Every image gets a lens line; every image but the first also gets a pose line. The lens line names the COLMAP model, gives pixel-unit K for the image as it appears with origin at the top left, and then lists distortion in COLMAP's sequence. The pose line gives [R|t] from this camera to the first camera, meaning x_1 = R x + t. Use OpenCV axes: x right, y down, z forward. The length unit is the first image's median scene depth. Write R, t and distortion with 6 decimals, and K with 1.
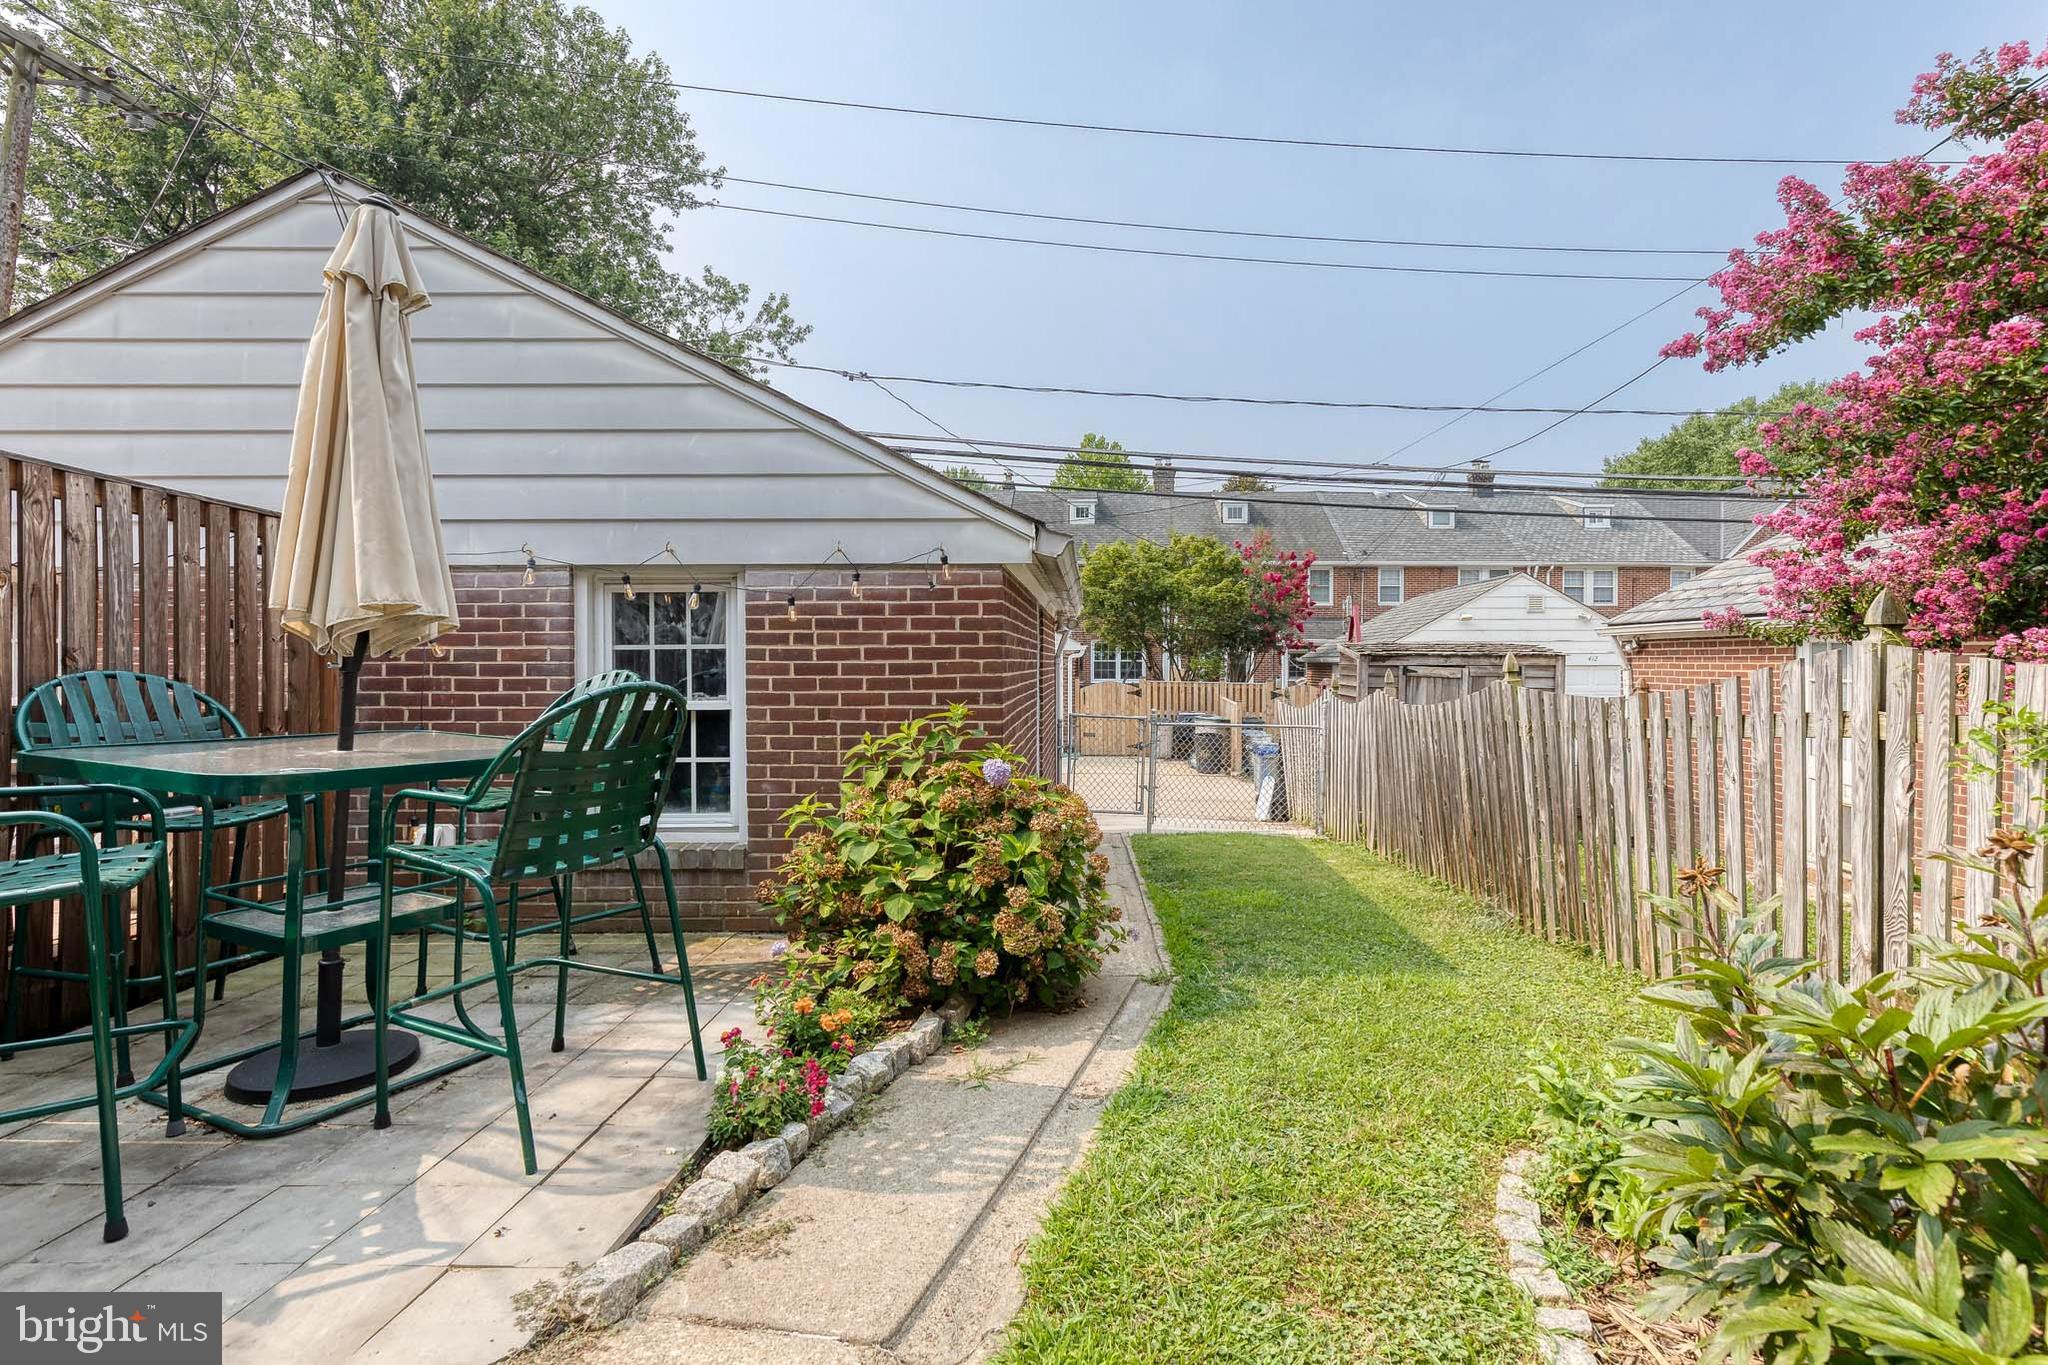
lens RADIAL K [[968.7, 0, 1098.2], [0, 968.7, 677.4], [0, 0, 1]] dist [0.006428, -0.000258]
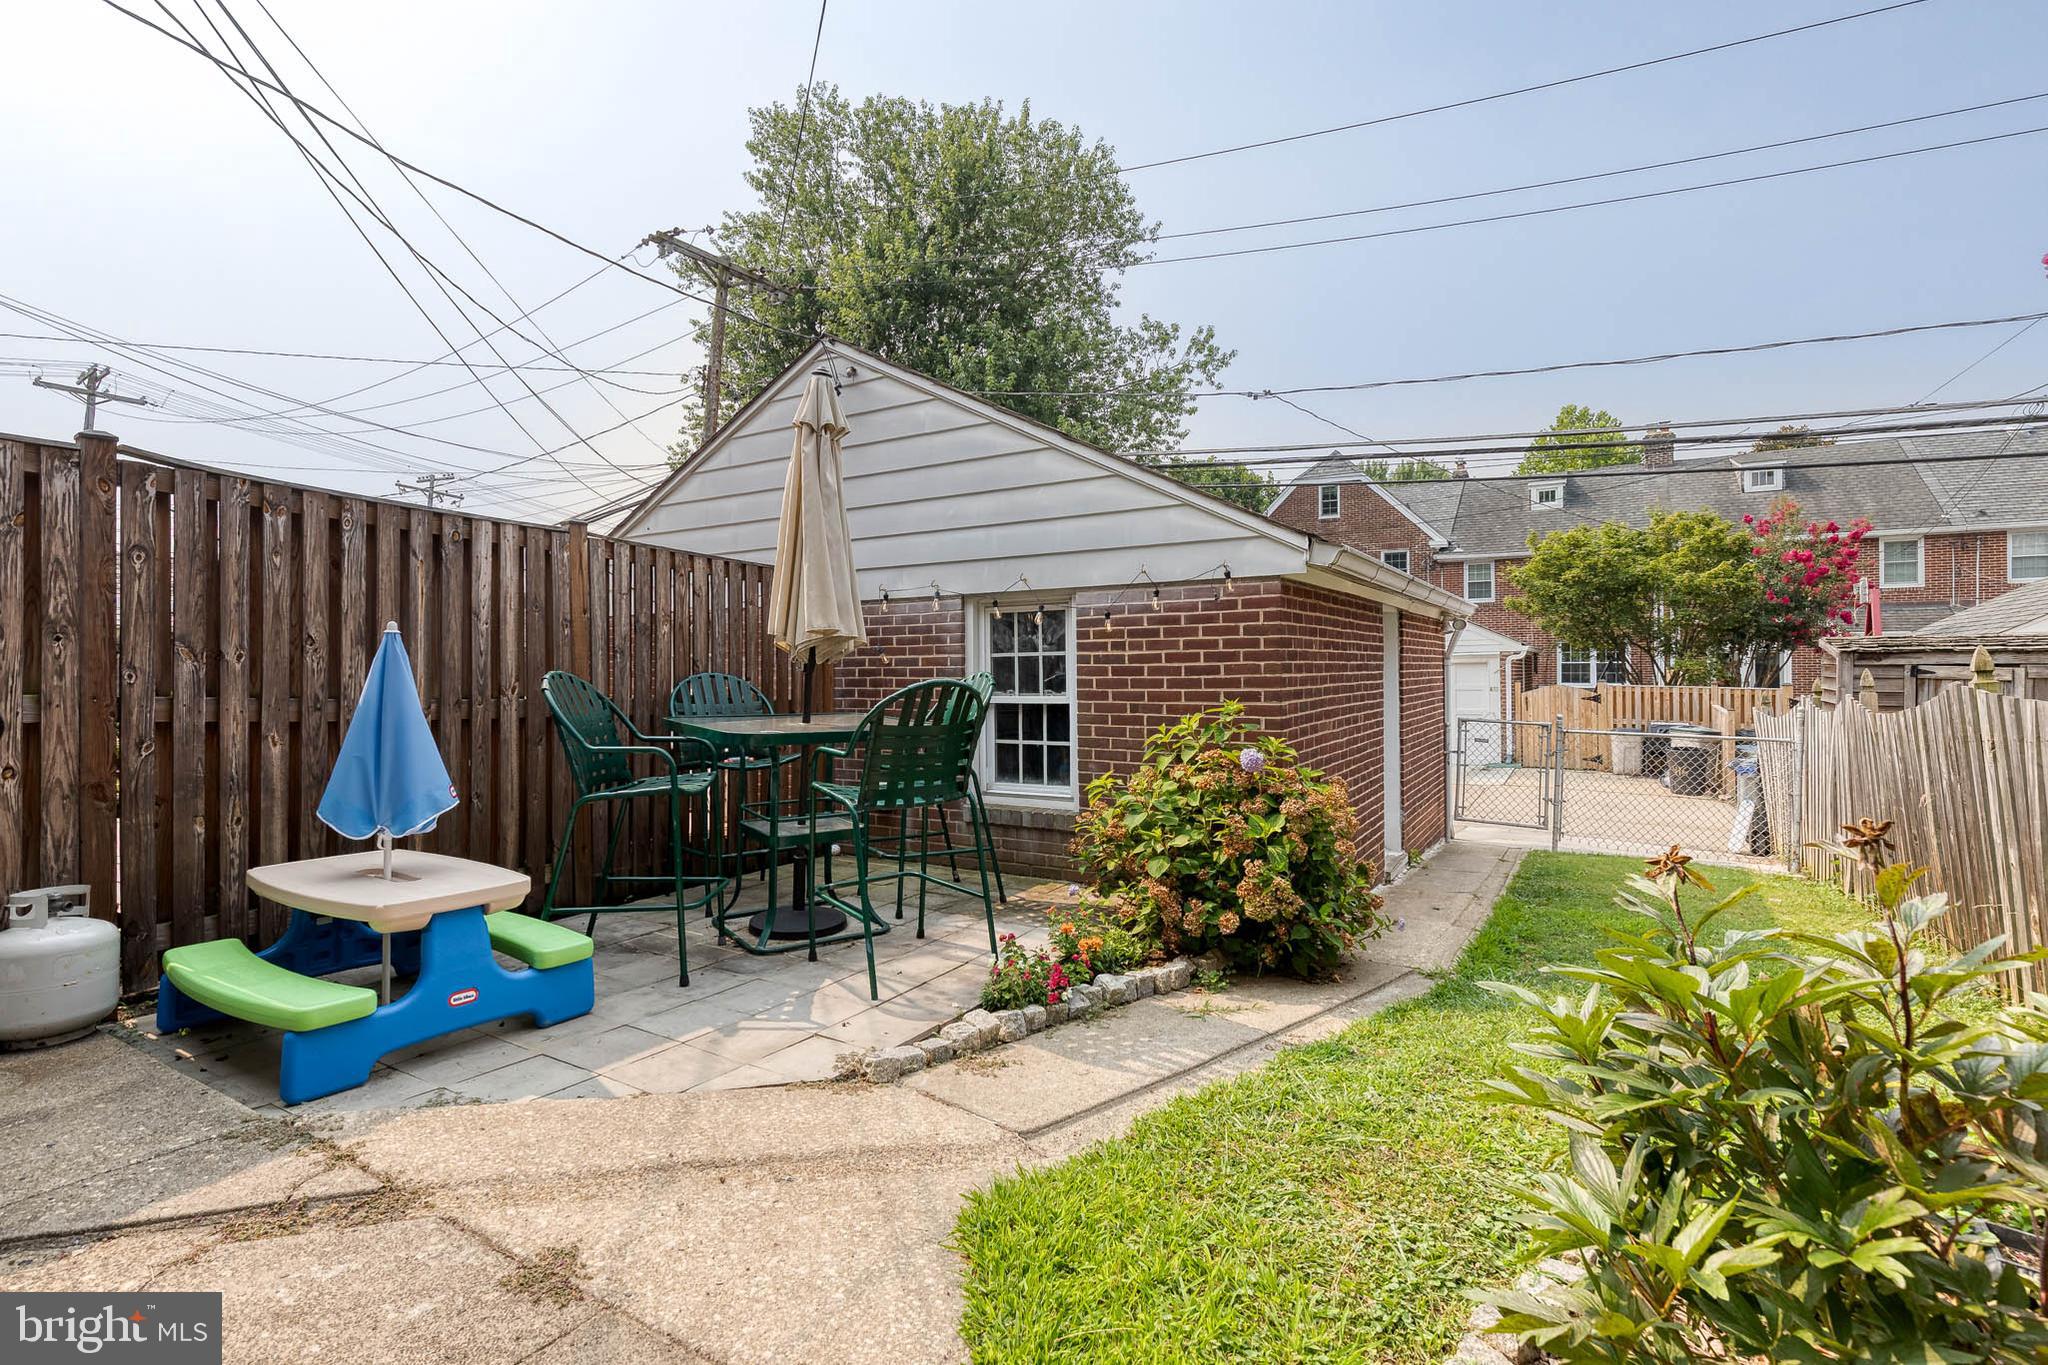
lens RADIAL K [[948.3, 0, 1000.9], [0, 948.3, 674.4], [0, 0, 1]] dist [0.009586, -0.000497]
pose [[0.848534, -0.002349, -0.529136, 0.203002], [-0.001544, 0.999975, -0.006915, 0.004292], [0.529139, 0.006685, 0.848509, -0.089365]]
